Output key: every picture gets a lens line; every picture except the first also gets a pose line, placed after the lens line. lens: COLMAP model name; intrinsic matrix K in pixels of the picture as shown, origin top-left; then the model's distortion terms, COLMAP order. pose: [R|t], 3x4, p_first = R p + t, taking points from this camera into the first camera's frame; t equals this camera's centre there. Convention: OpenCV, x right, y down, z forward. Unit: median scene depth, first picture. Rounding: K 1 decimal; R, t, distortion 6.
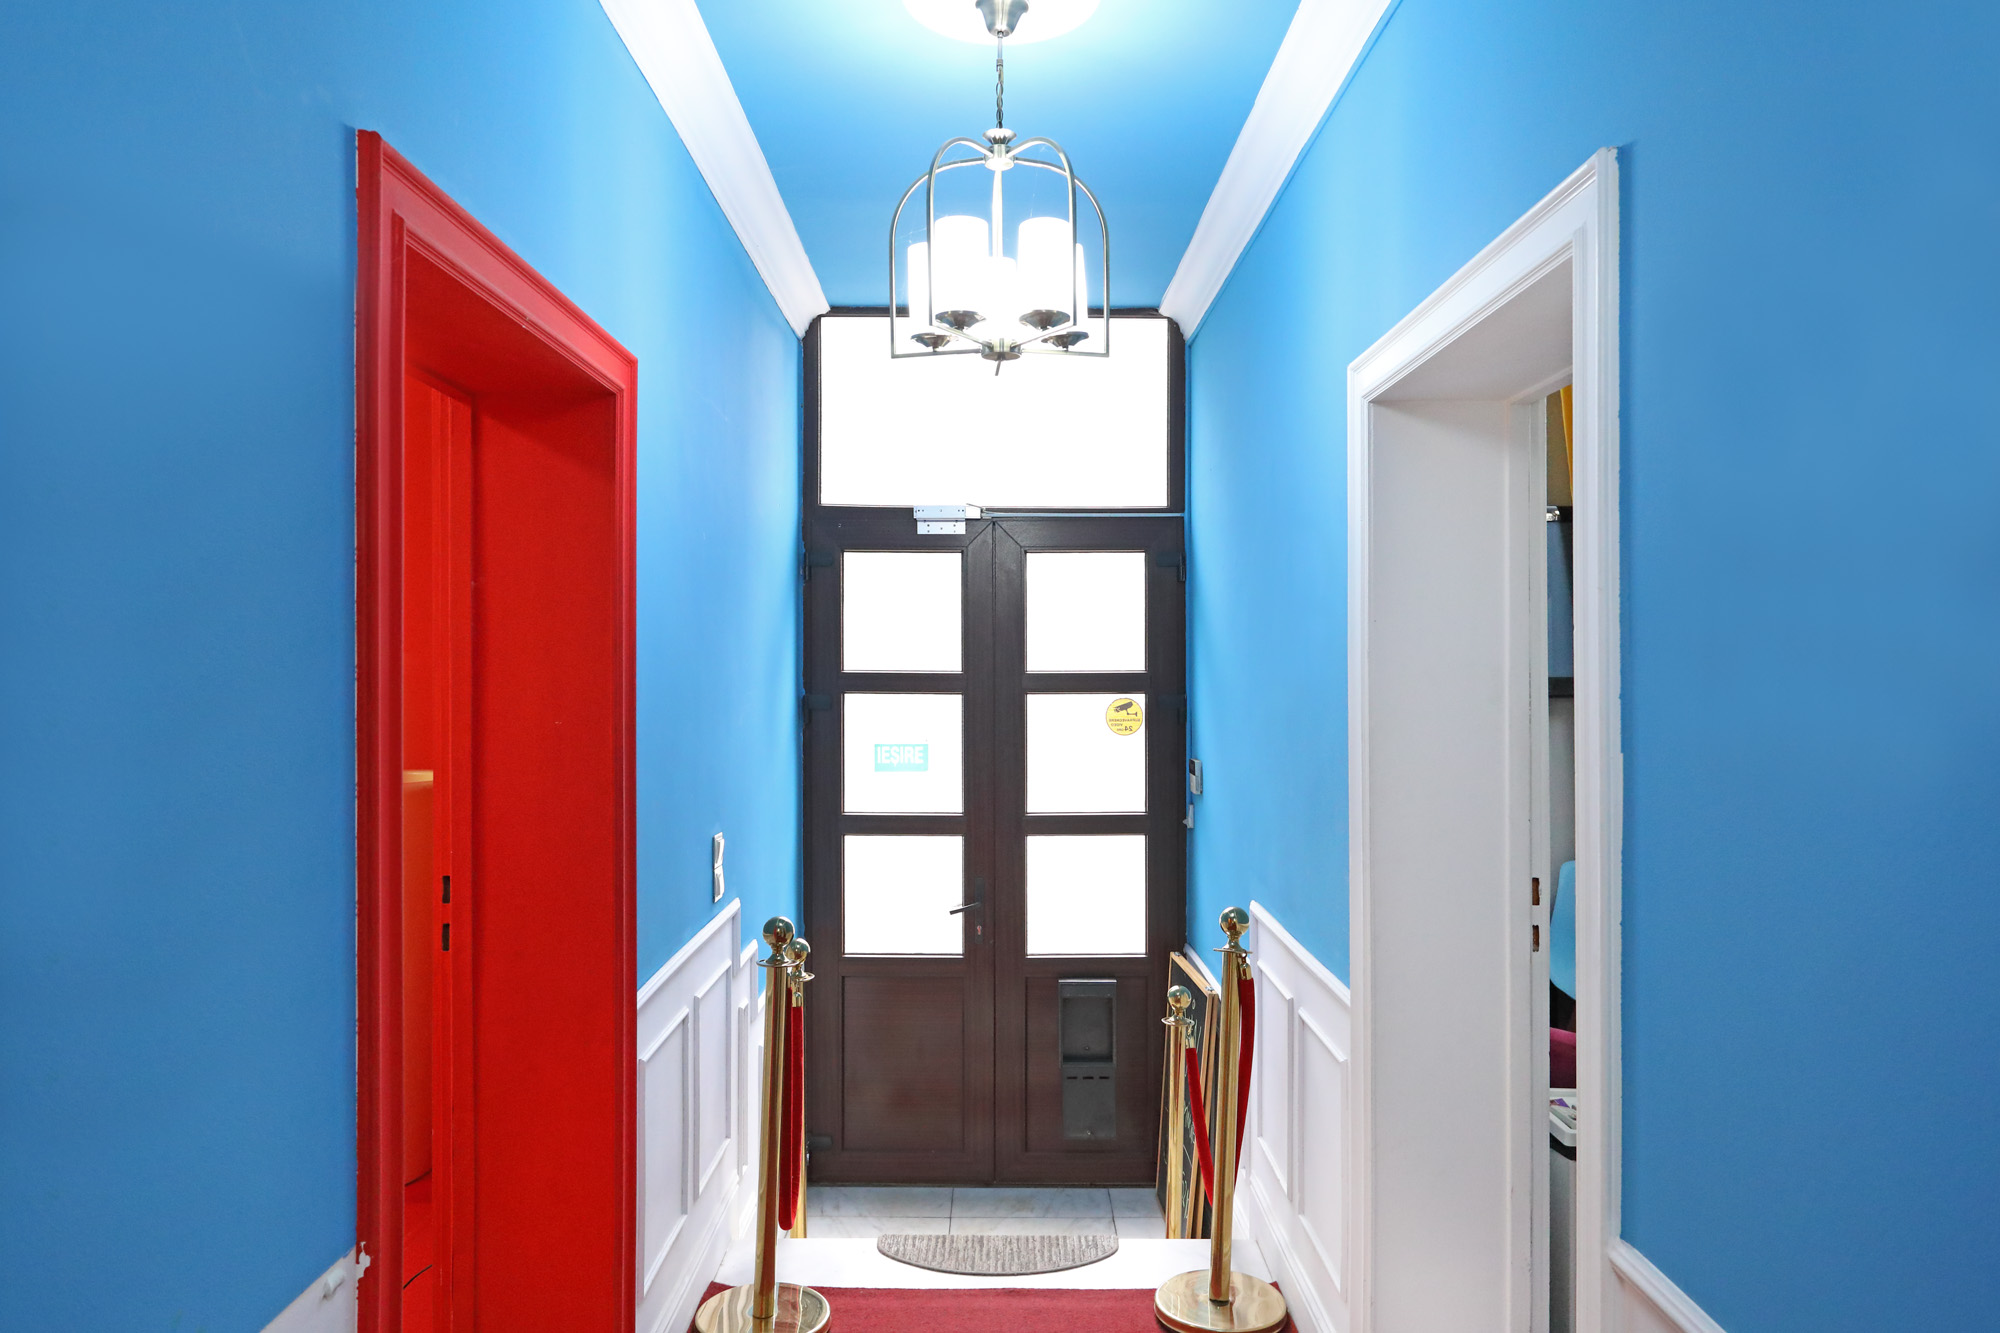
lens RADIAL K [[1317.5, 0, 1000.0], [0, 1317.5, 666.5], [0, 0, 1]] dist [-0.016985, -0.000391]
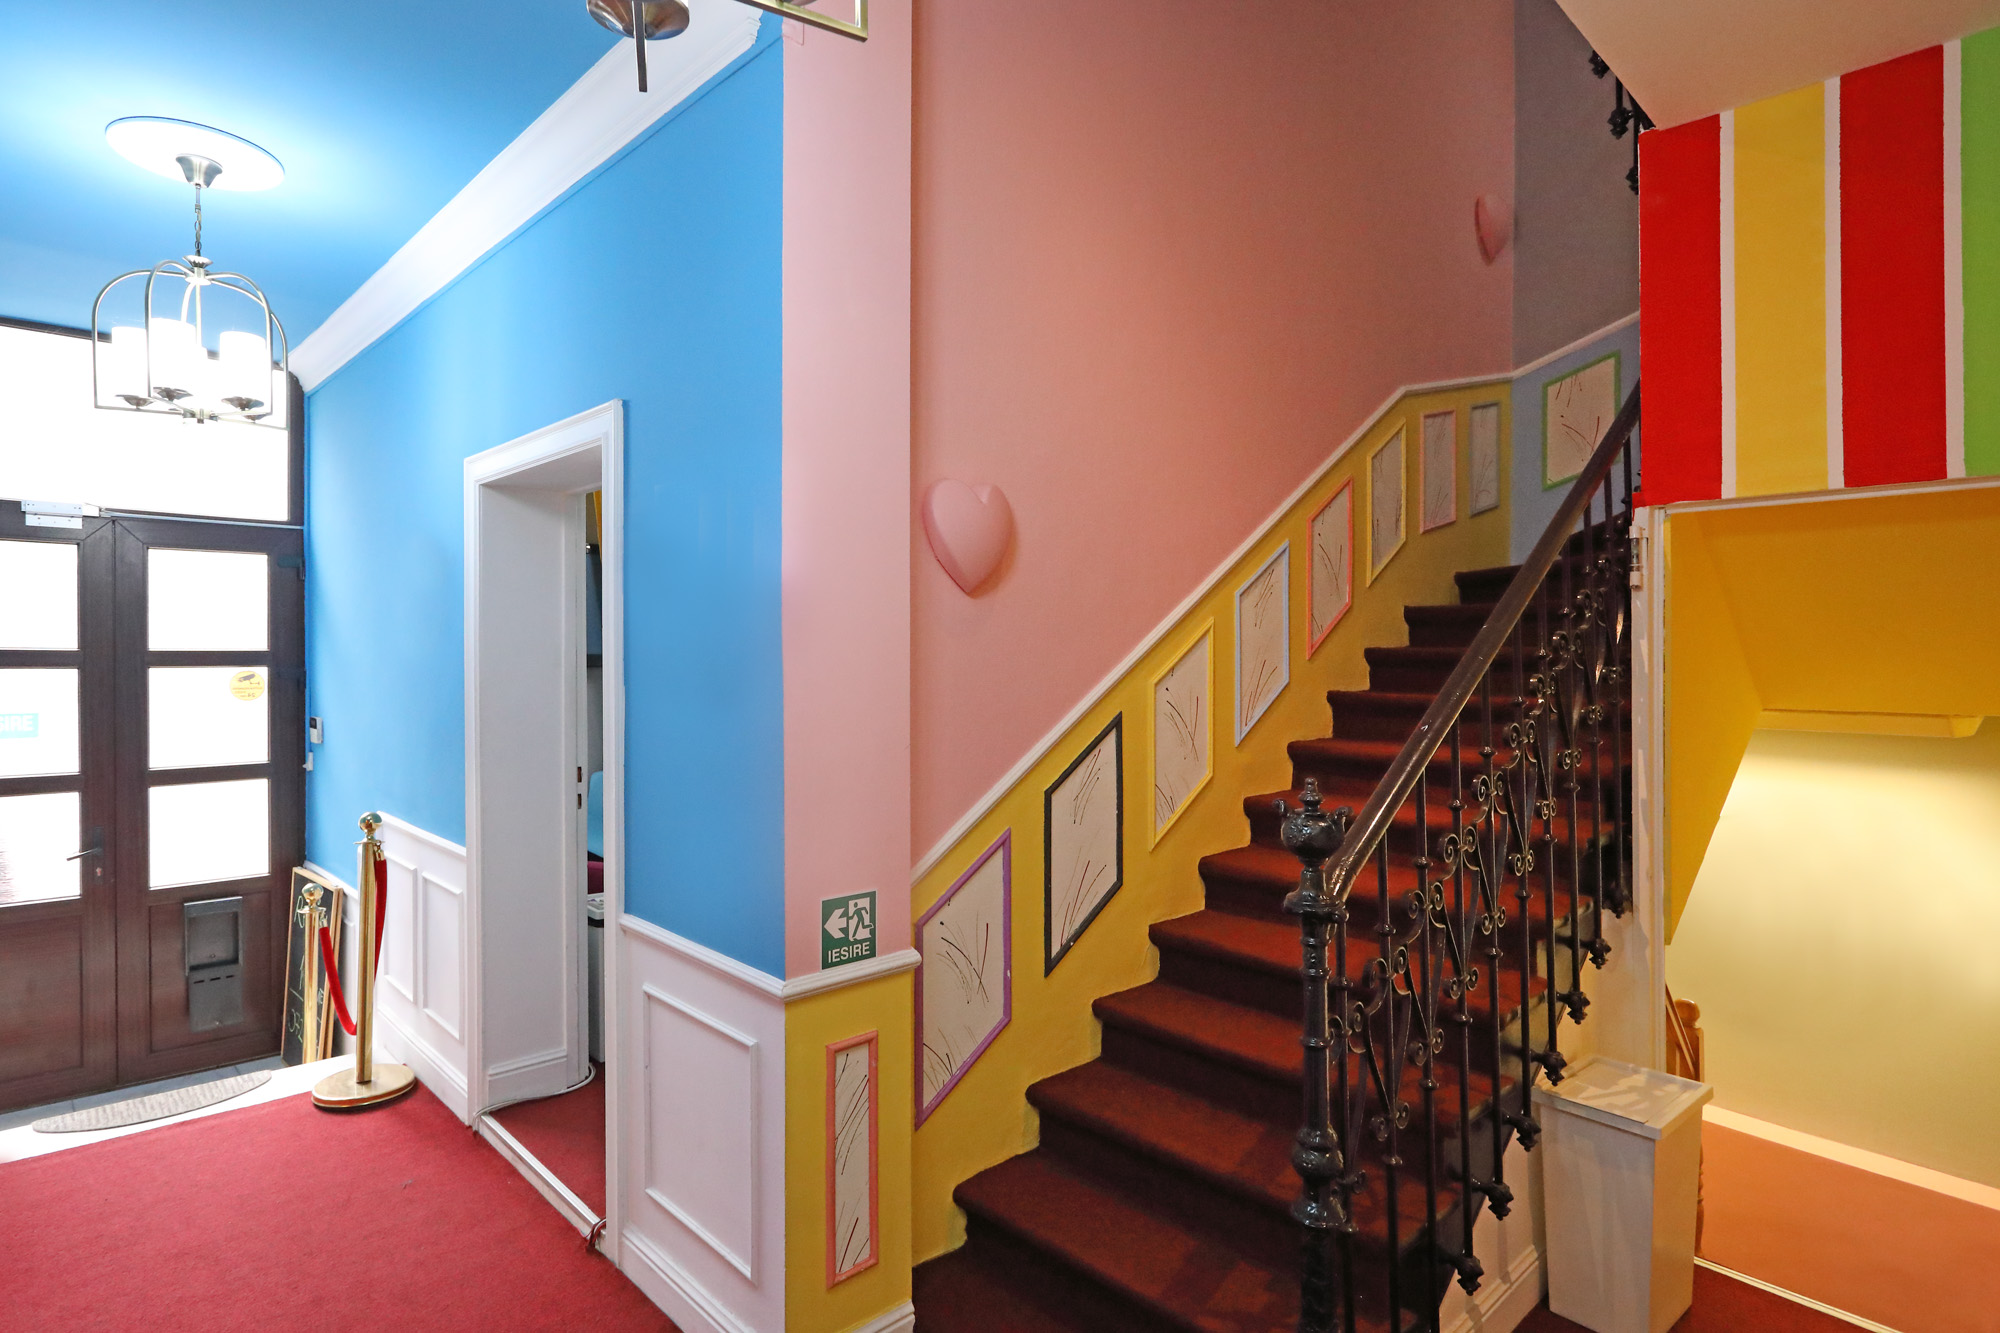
lens RADIAL K [[1062.8, 0, 1000.0], [0, 1062.8, 666.5], [0, 0, 1]] dist [-0.000248, -0.009592]
pose [[0.715867, -0.006080, 0.698210, -0.109866], [-0.004865, 0.999894, 0.013695, 0.003253], [-0.698219, -0.013201, 0.715762, -0.247320]]
